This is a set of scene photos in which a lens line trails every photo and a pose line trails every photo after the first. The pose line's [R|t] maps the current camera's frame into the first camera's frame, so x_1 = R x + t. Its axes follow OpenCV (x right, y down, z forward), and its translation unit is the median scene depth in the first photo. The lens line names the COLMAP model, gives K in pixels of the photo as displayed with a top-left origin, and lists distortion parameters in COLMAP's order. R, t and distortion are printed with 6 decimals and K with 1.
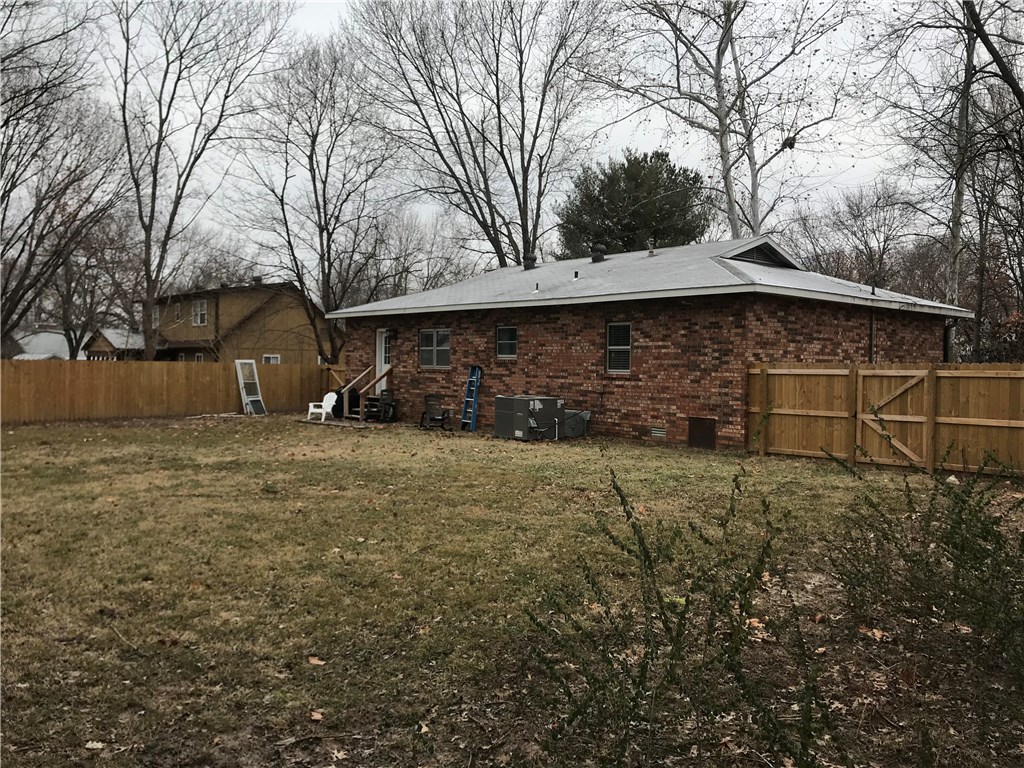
lens RADIAL K [[835.8, 0, 515.4], [0, 835.8, 385.5], [0, 0, 1]] dist [0.047879, -0.055163]
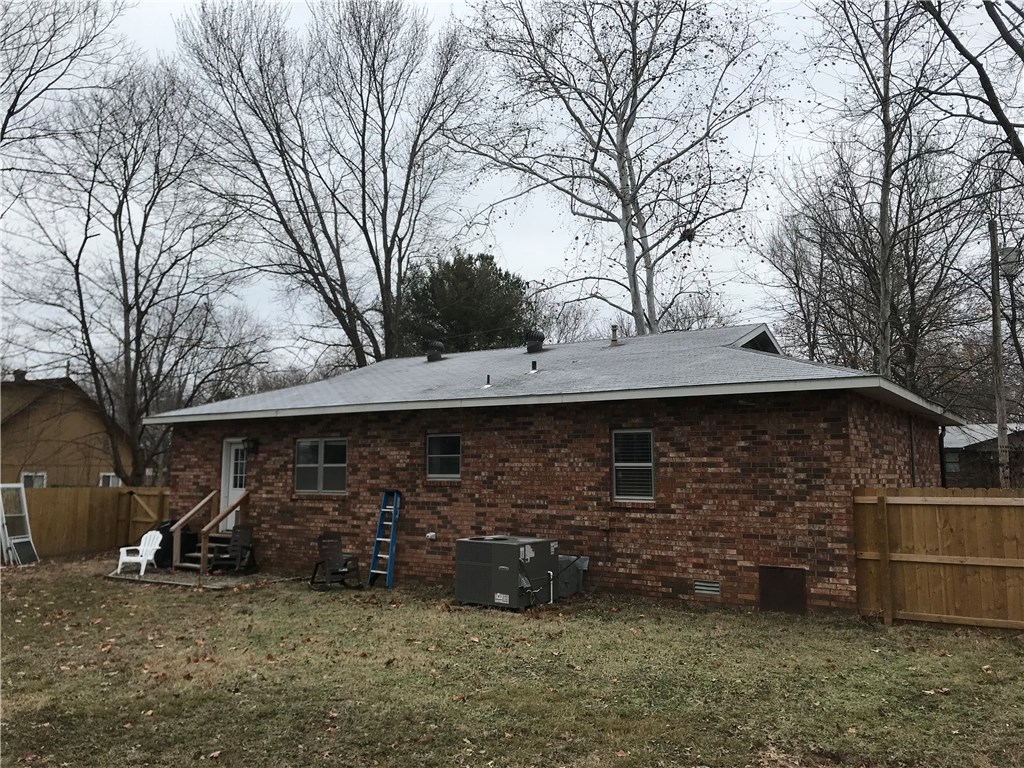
lens RADIAL K [[835.8, 0, 510.0], [0, 835.8, 376.8], [0, 0, 1]] dist [0.047879, -0.055163]
pose [[0.967013, 0.017288, 0.254140, -0.124905], [0.018027, 0.990548, -0.135975, -0.019505], [-0.254089, 0.136071, 0.957561, 0.265204]]
